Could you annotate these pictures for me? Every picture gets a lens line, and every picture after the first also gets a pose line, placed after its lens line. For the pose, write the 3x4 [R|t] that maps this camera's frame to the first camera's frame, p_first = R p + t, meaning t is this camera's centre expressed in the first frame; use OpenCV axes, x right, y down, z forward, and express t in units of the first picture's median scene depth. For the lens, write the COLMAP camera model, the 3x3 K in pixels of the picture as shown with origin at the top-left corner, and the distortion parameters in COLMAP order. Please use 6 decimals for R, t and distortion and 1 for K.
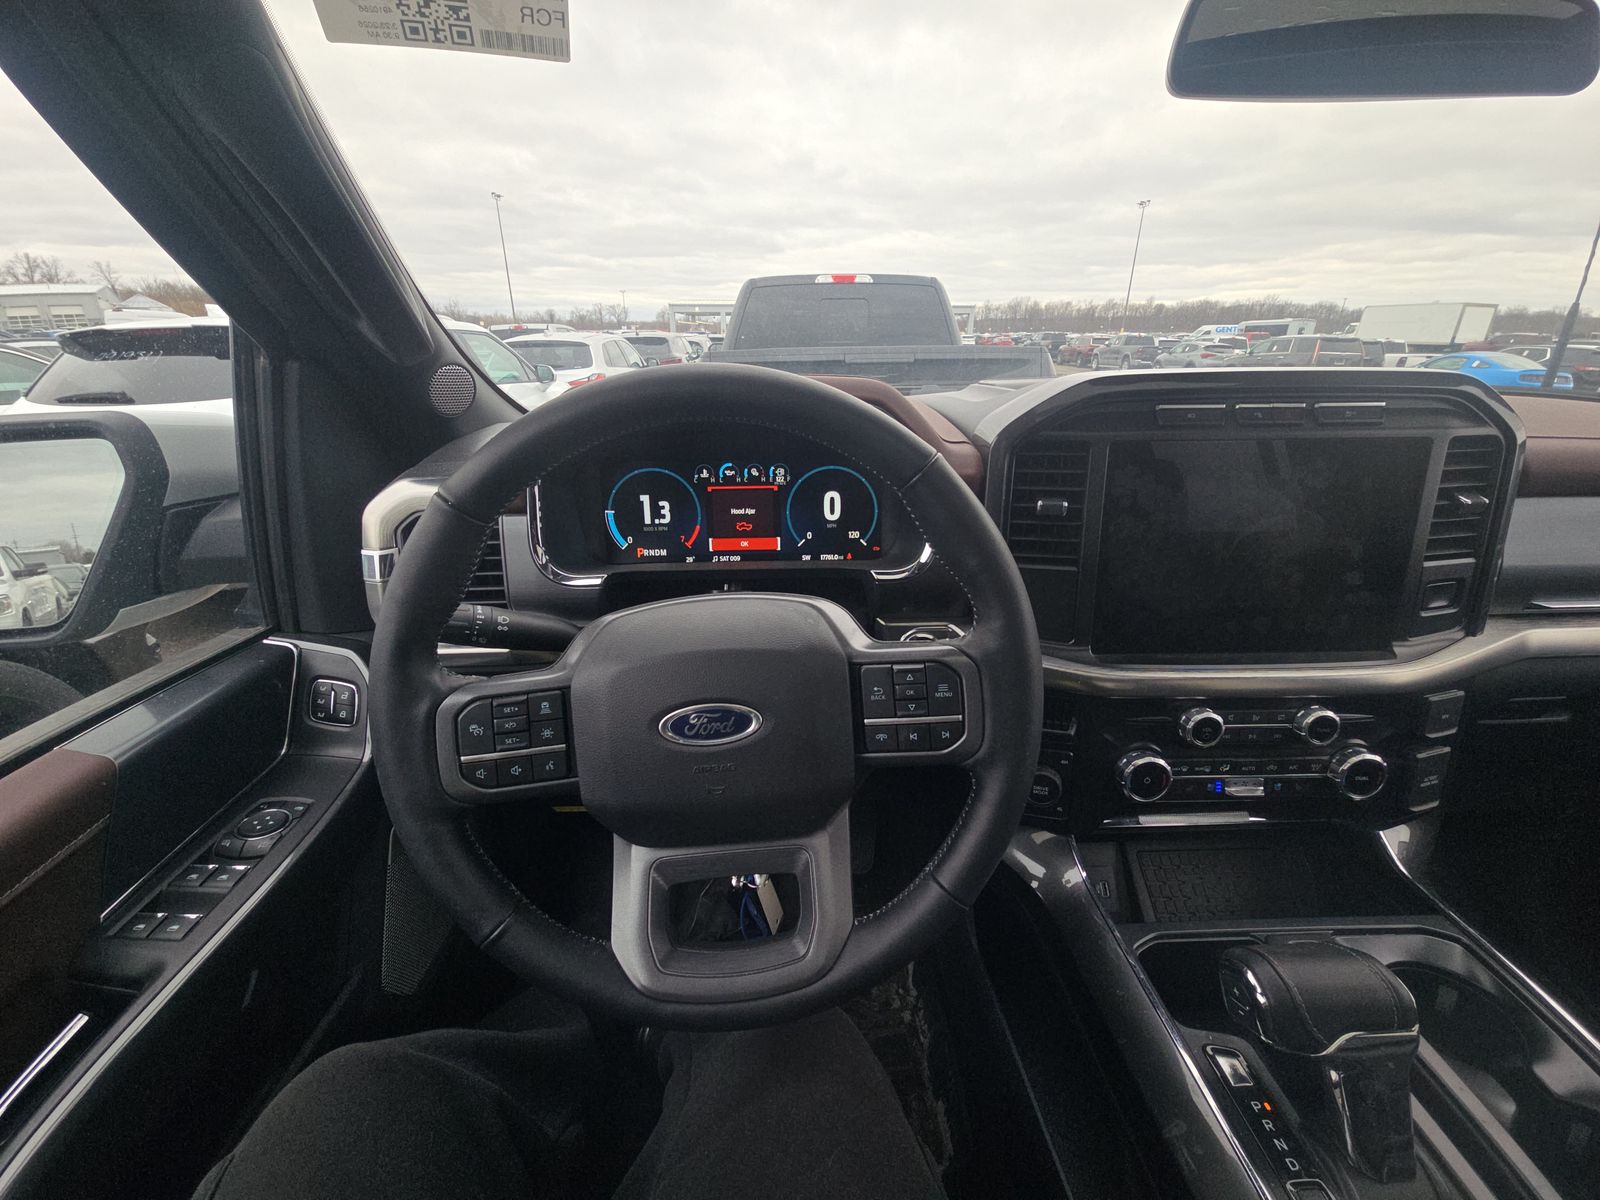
lens RADIAL K [[652.1, 0, 800.0], [0, 652.1, 600.0], [0, 0, 1]] dist [0.010695, -0.010996]
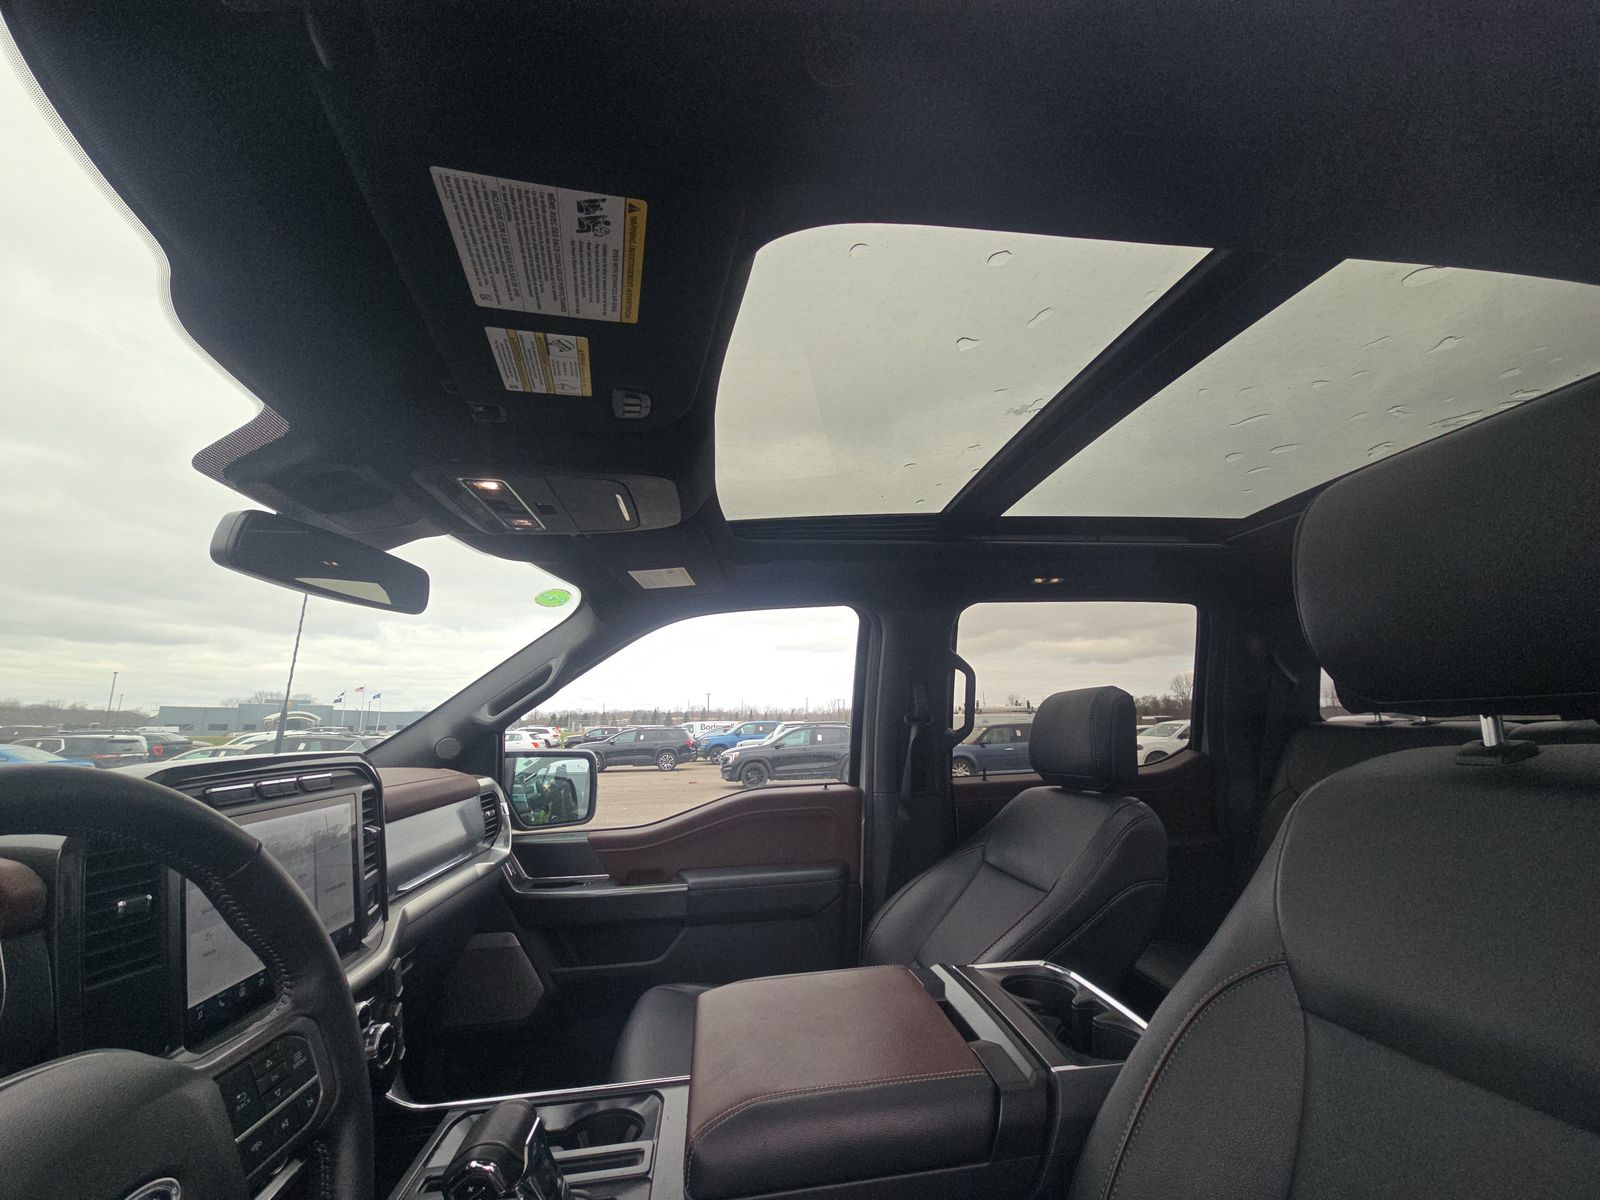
lens RADIAL K [[636.3, 0, 807.7], [0, 636.3, 603.9], [0, 0, 1]] dist [-0.008118, 0.000022]
pose [[-0.119972, 0.193512, 0.973735, -0.812358], [0.374501, 0.917179, -0.136131, -0.066233], [-0.919432, 0.348333, -0.182506, 0.168394]]
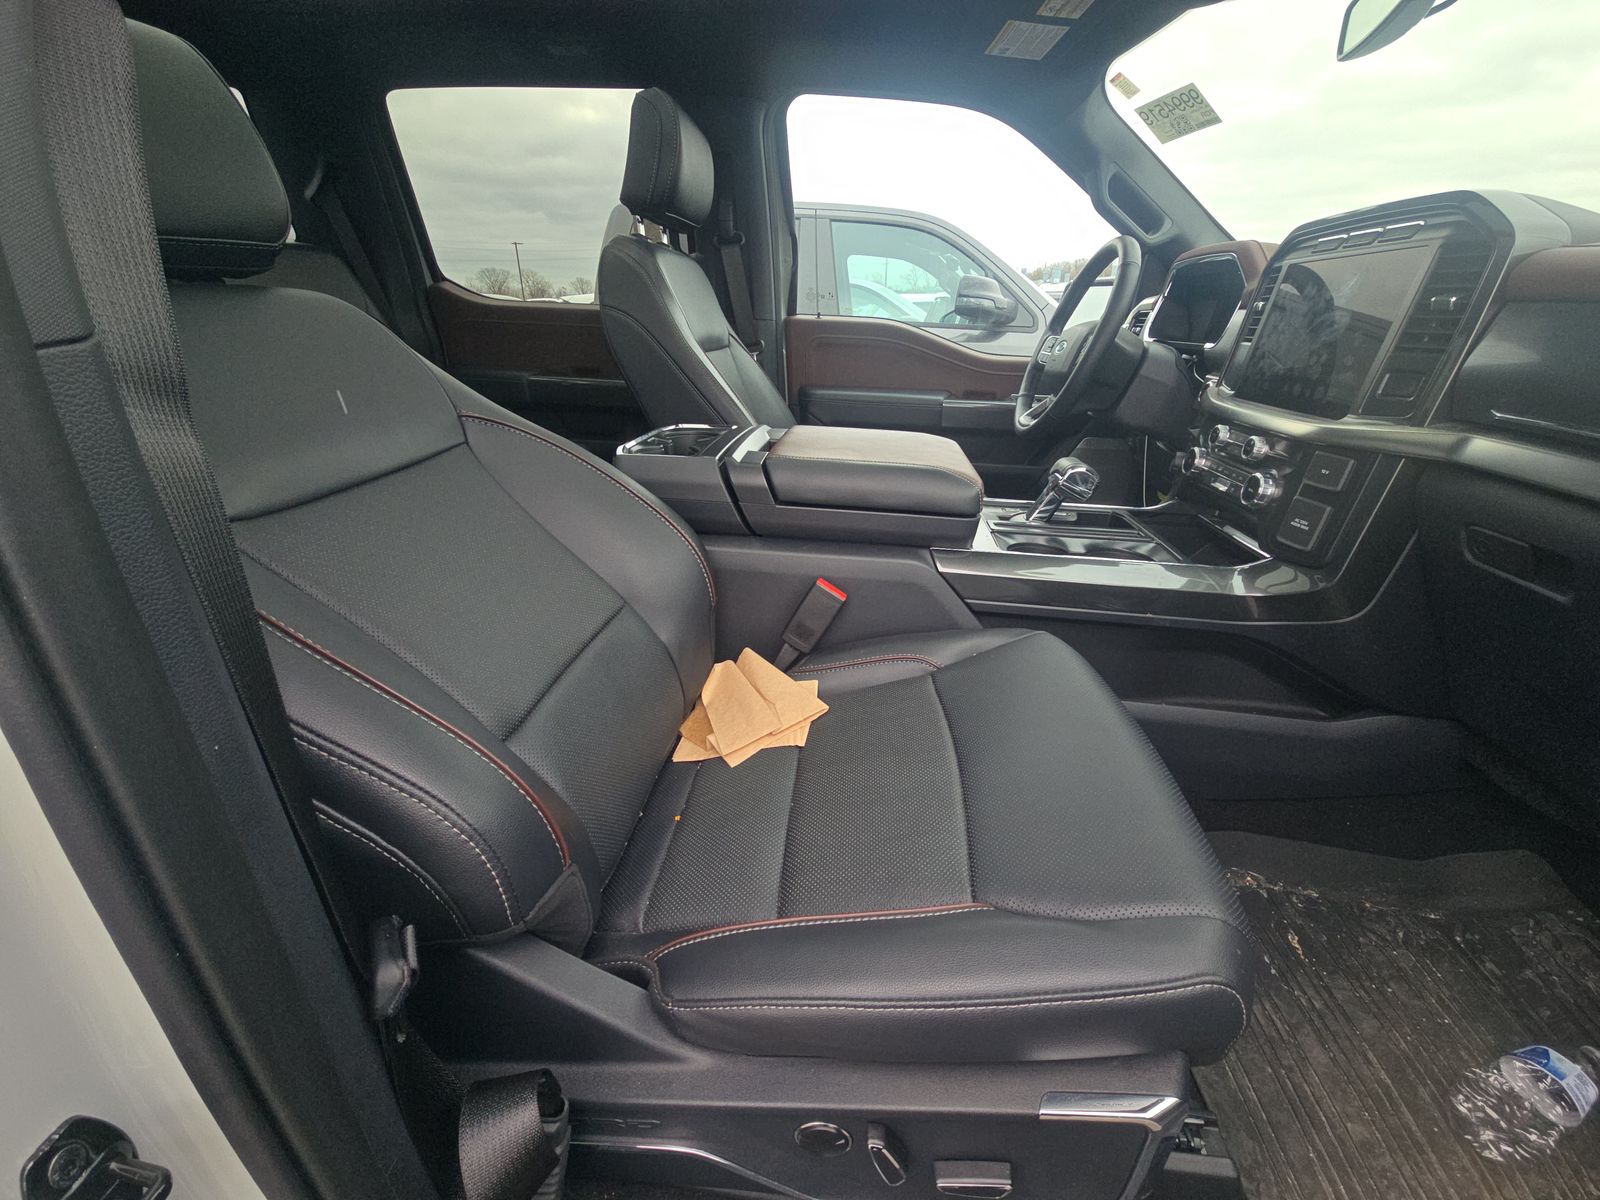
lens RADIAL K [[652.1, 0, 800.0], [0, 652.1, 600.0], [0, 0, 1]] dist [0.010695, -0.010996]
pose [[-0.133588, 0.391383, -0.910480, 3.051694], [-0.358315, 0.837490, 0.412580, 0.291899], [0.923994, 0.381354, 0.028360, 0.120751]]
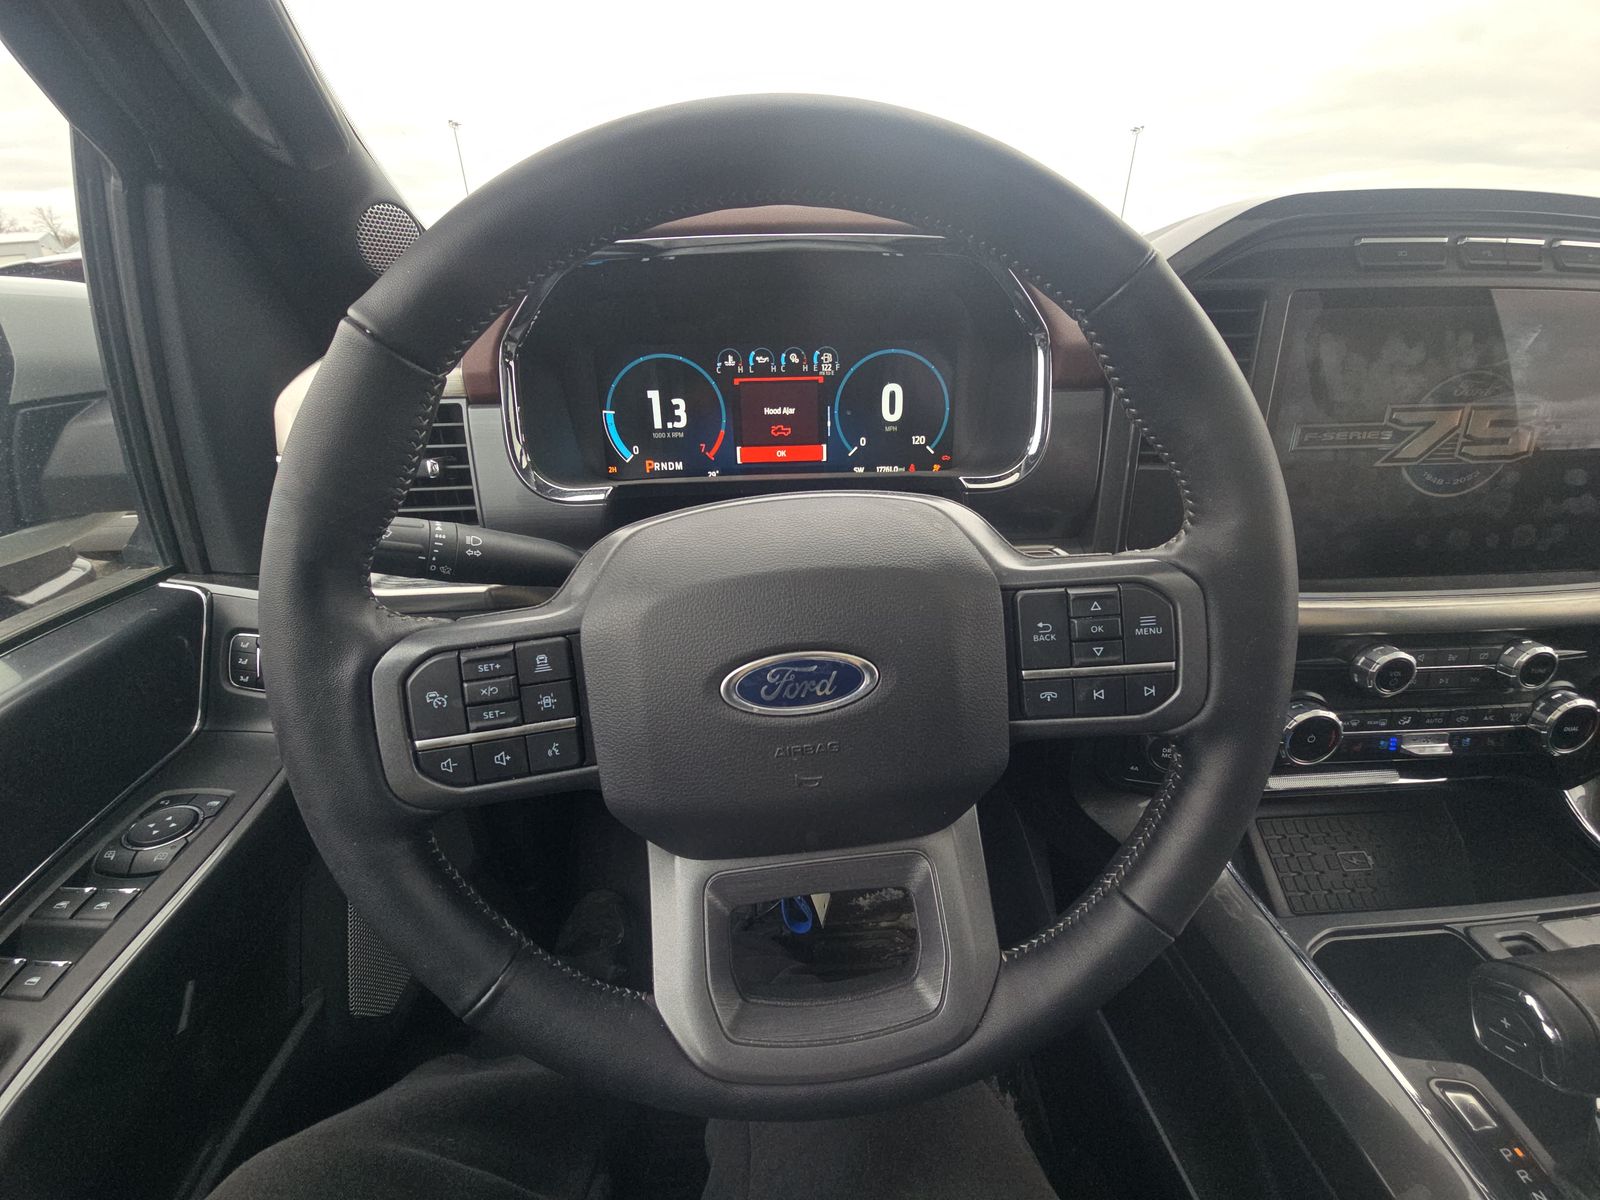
lens RADIAL K [[652.1, 0, 800.0], [0, 652.1, 600.0], [0, 0, 1]] dist [0.010695, -0.010996]
pose [[0.999590, -0.018830, 0.021568, -0.123591], [0.017194, 0.997133, 0.073688, 0.049342], [-0.022894, -0.073287, 0.997048, 0.295206]]
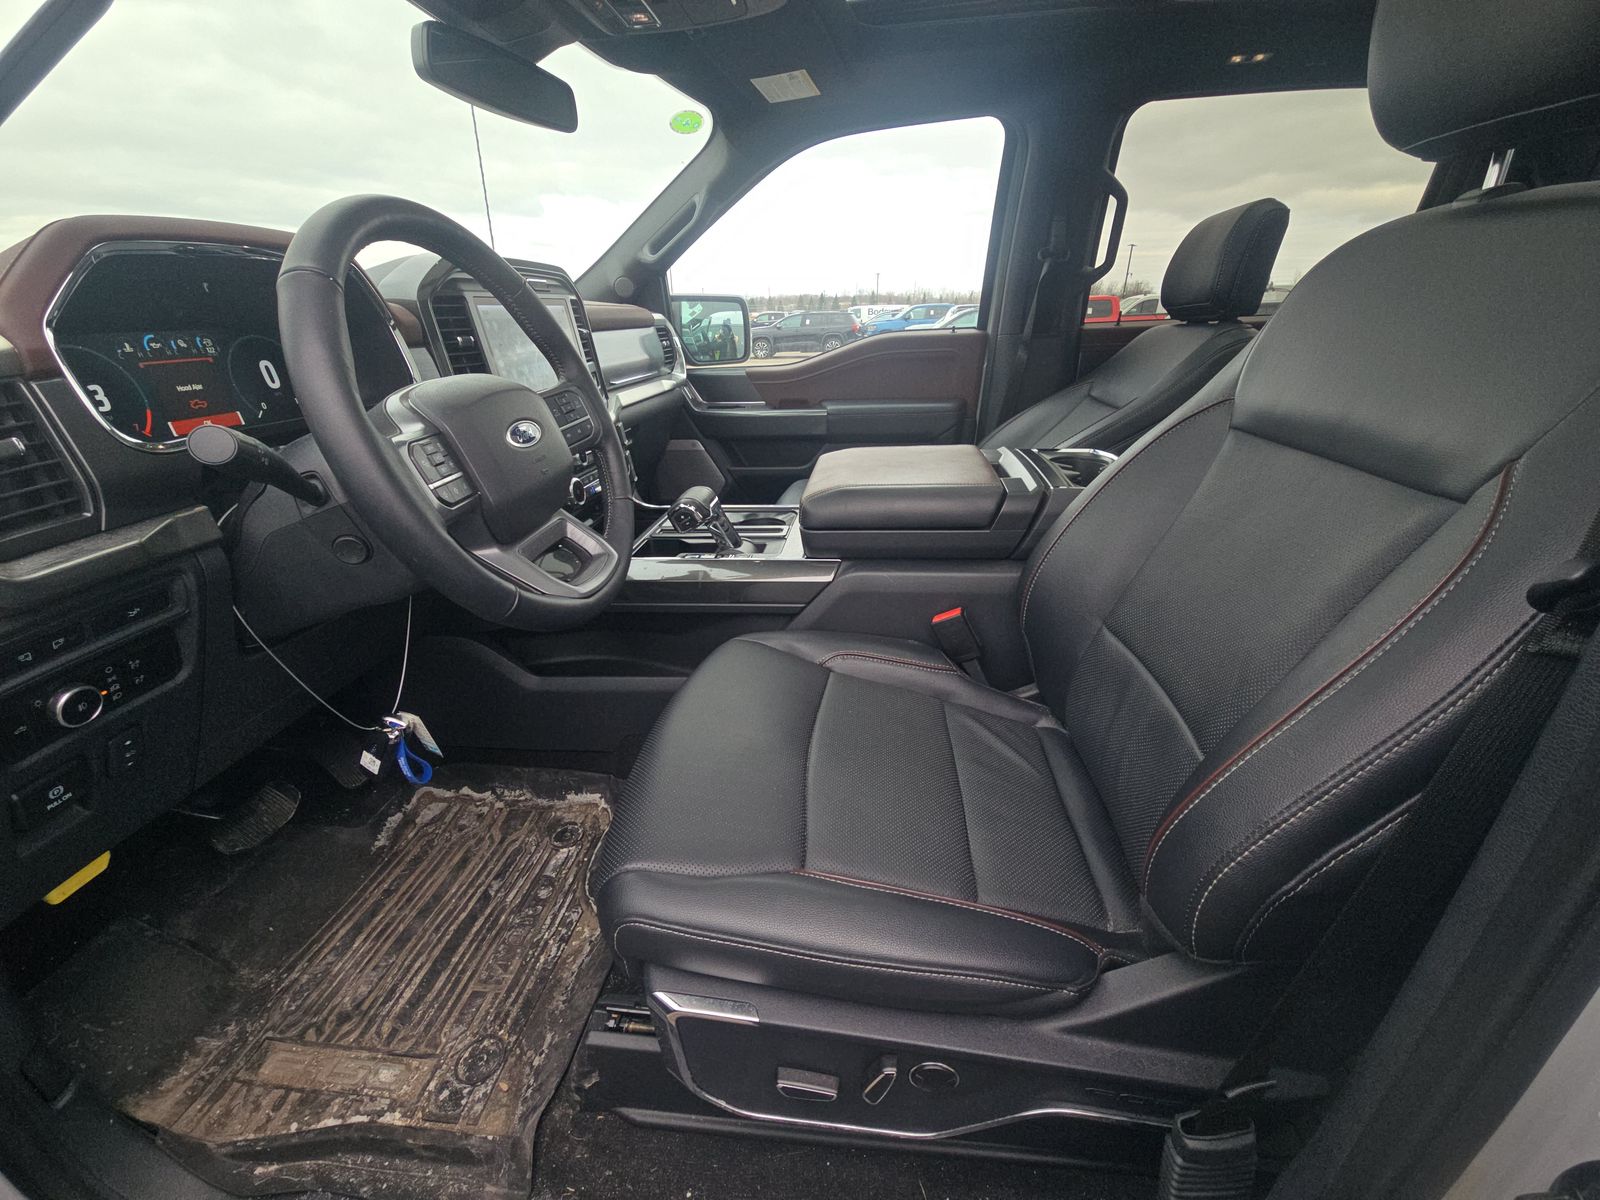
lens RADIAL K [[636.3, 0, 807.7], [0, 636.3, 603.9], [0, 0, 1]] dist [-0.008118, 0.000022]
pose [[0.131026, -0.408757, 0.903189, -1.349631], [0.374474, 0.863955, 0.336676, 0.234347], [-0.917933, 0.294107, 0.266269, 0.055169]]
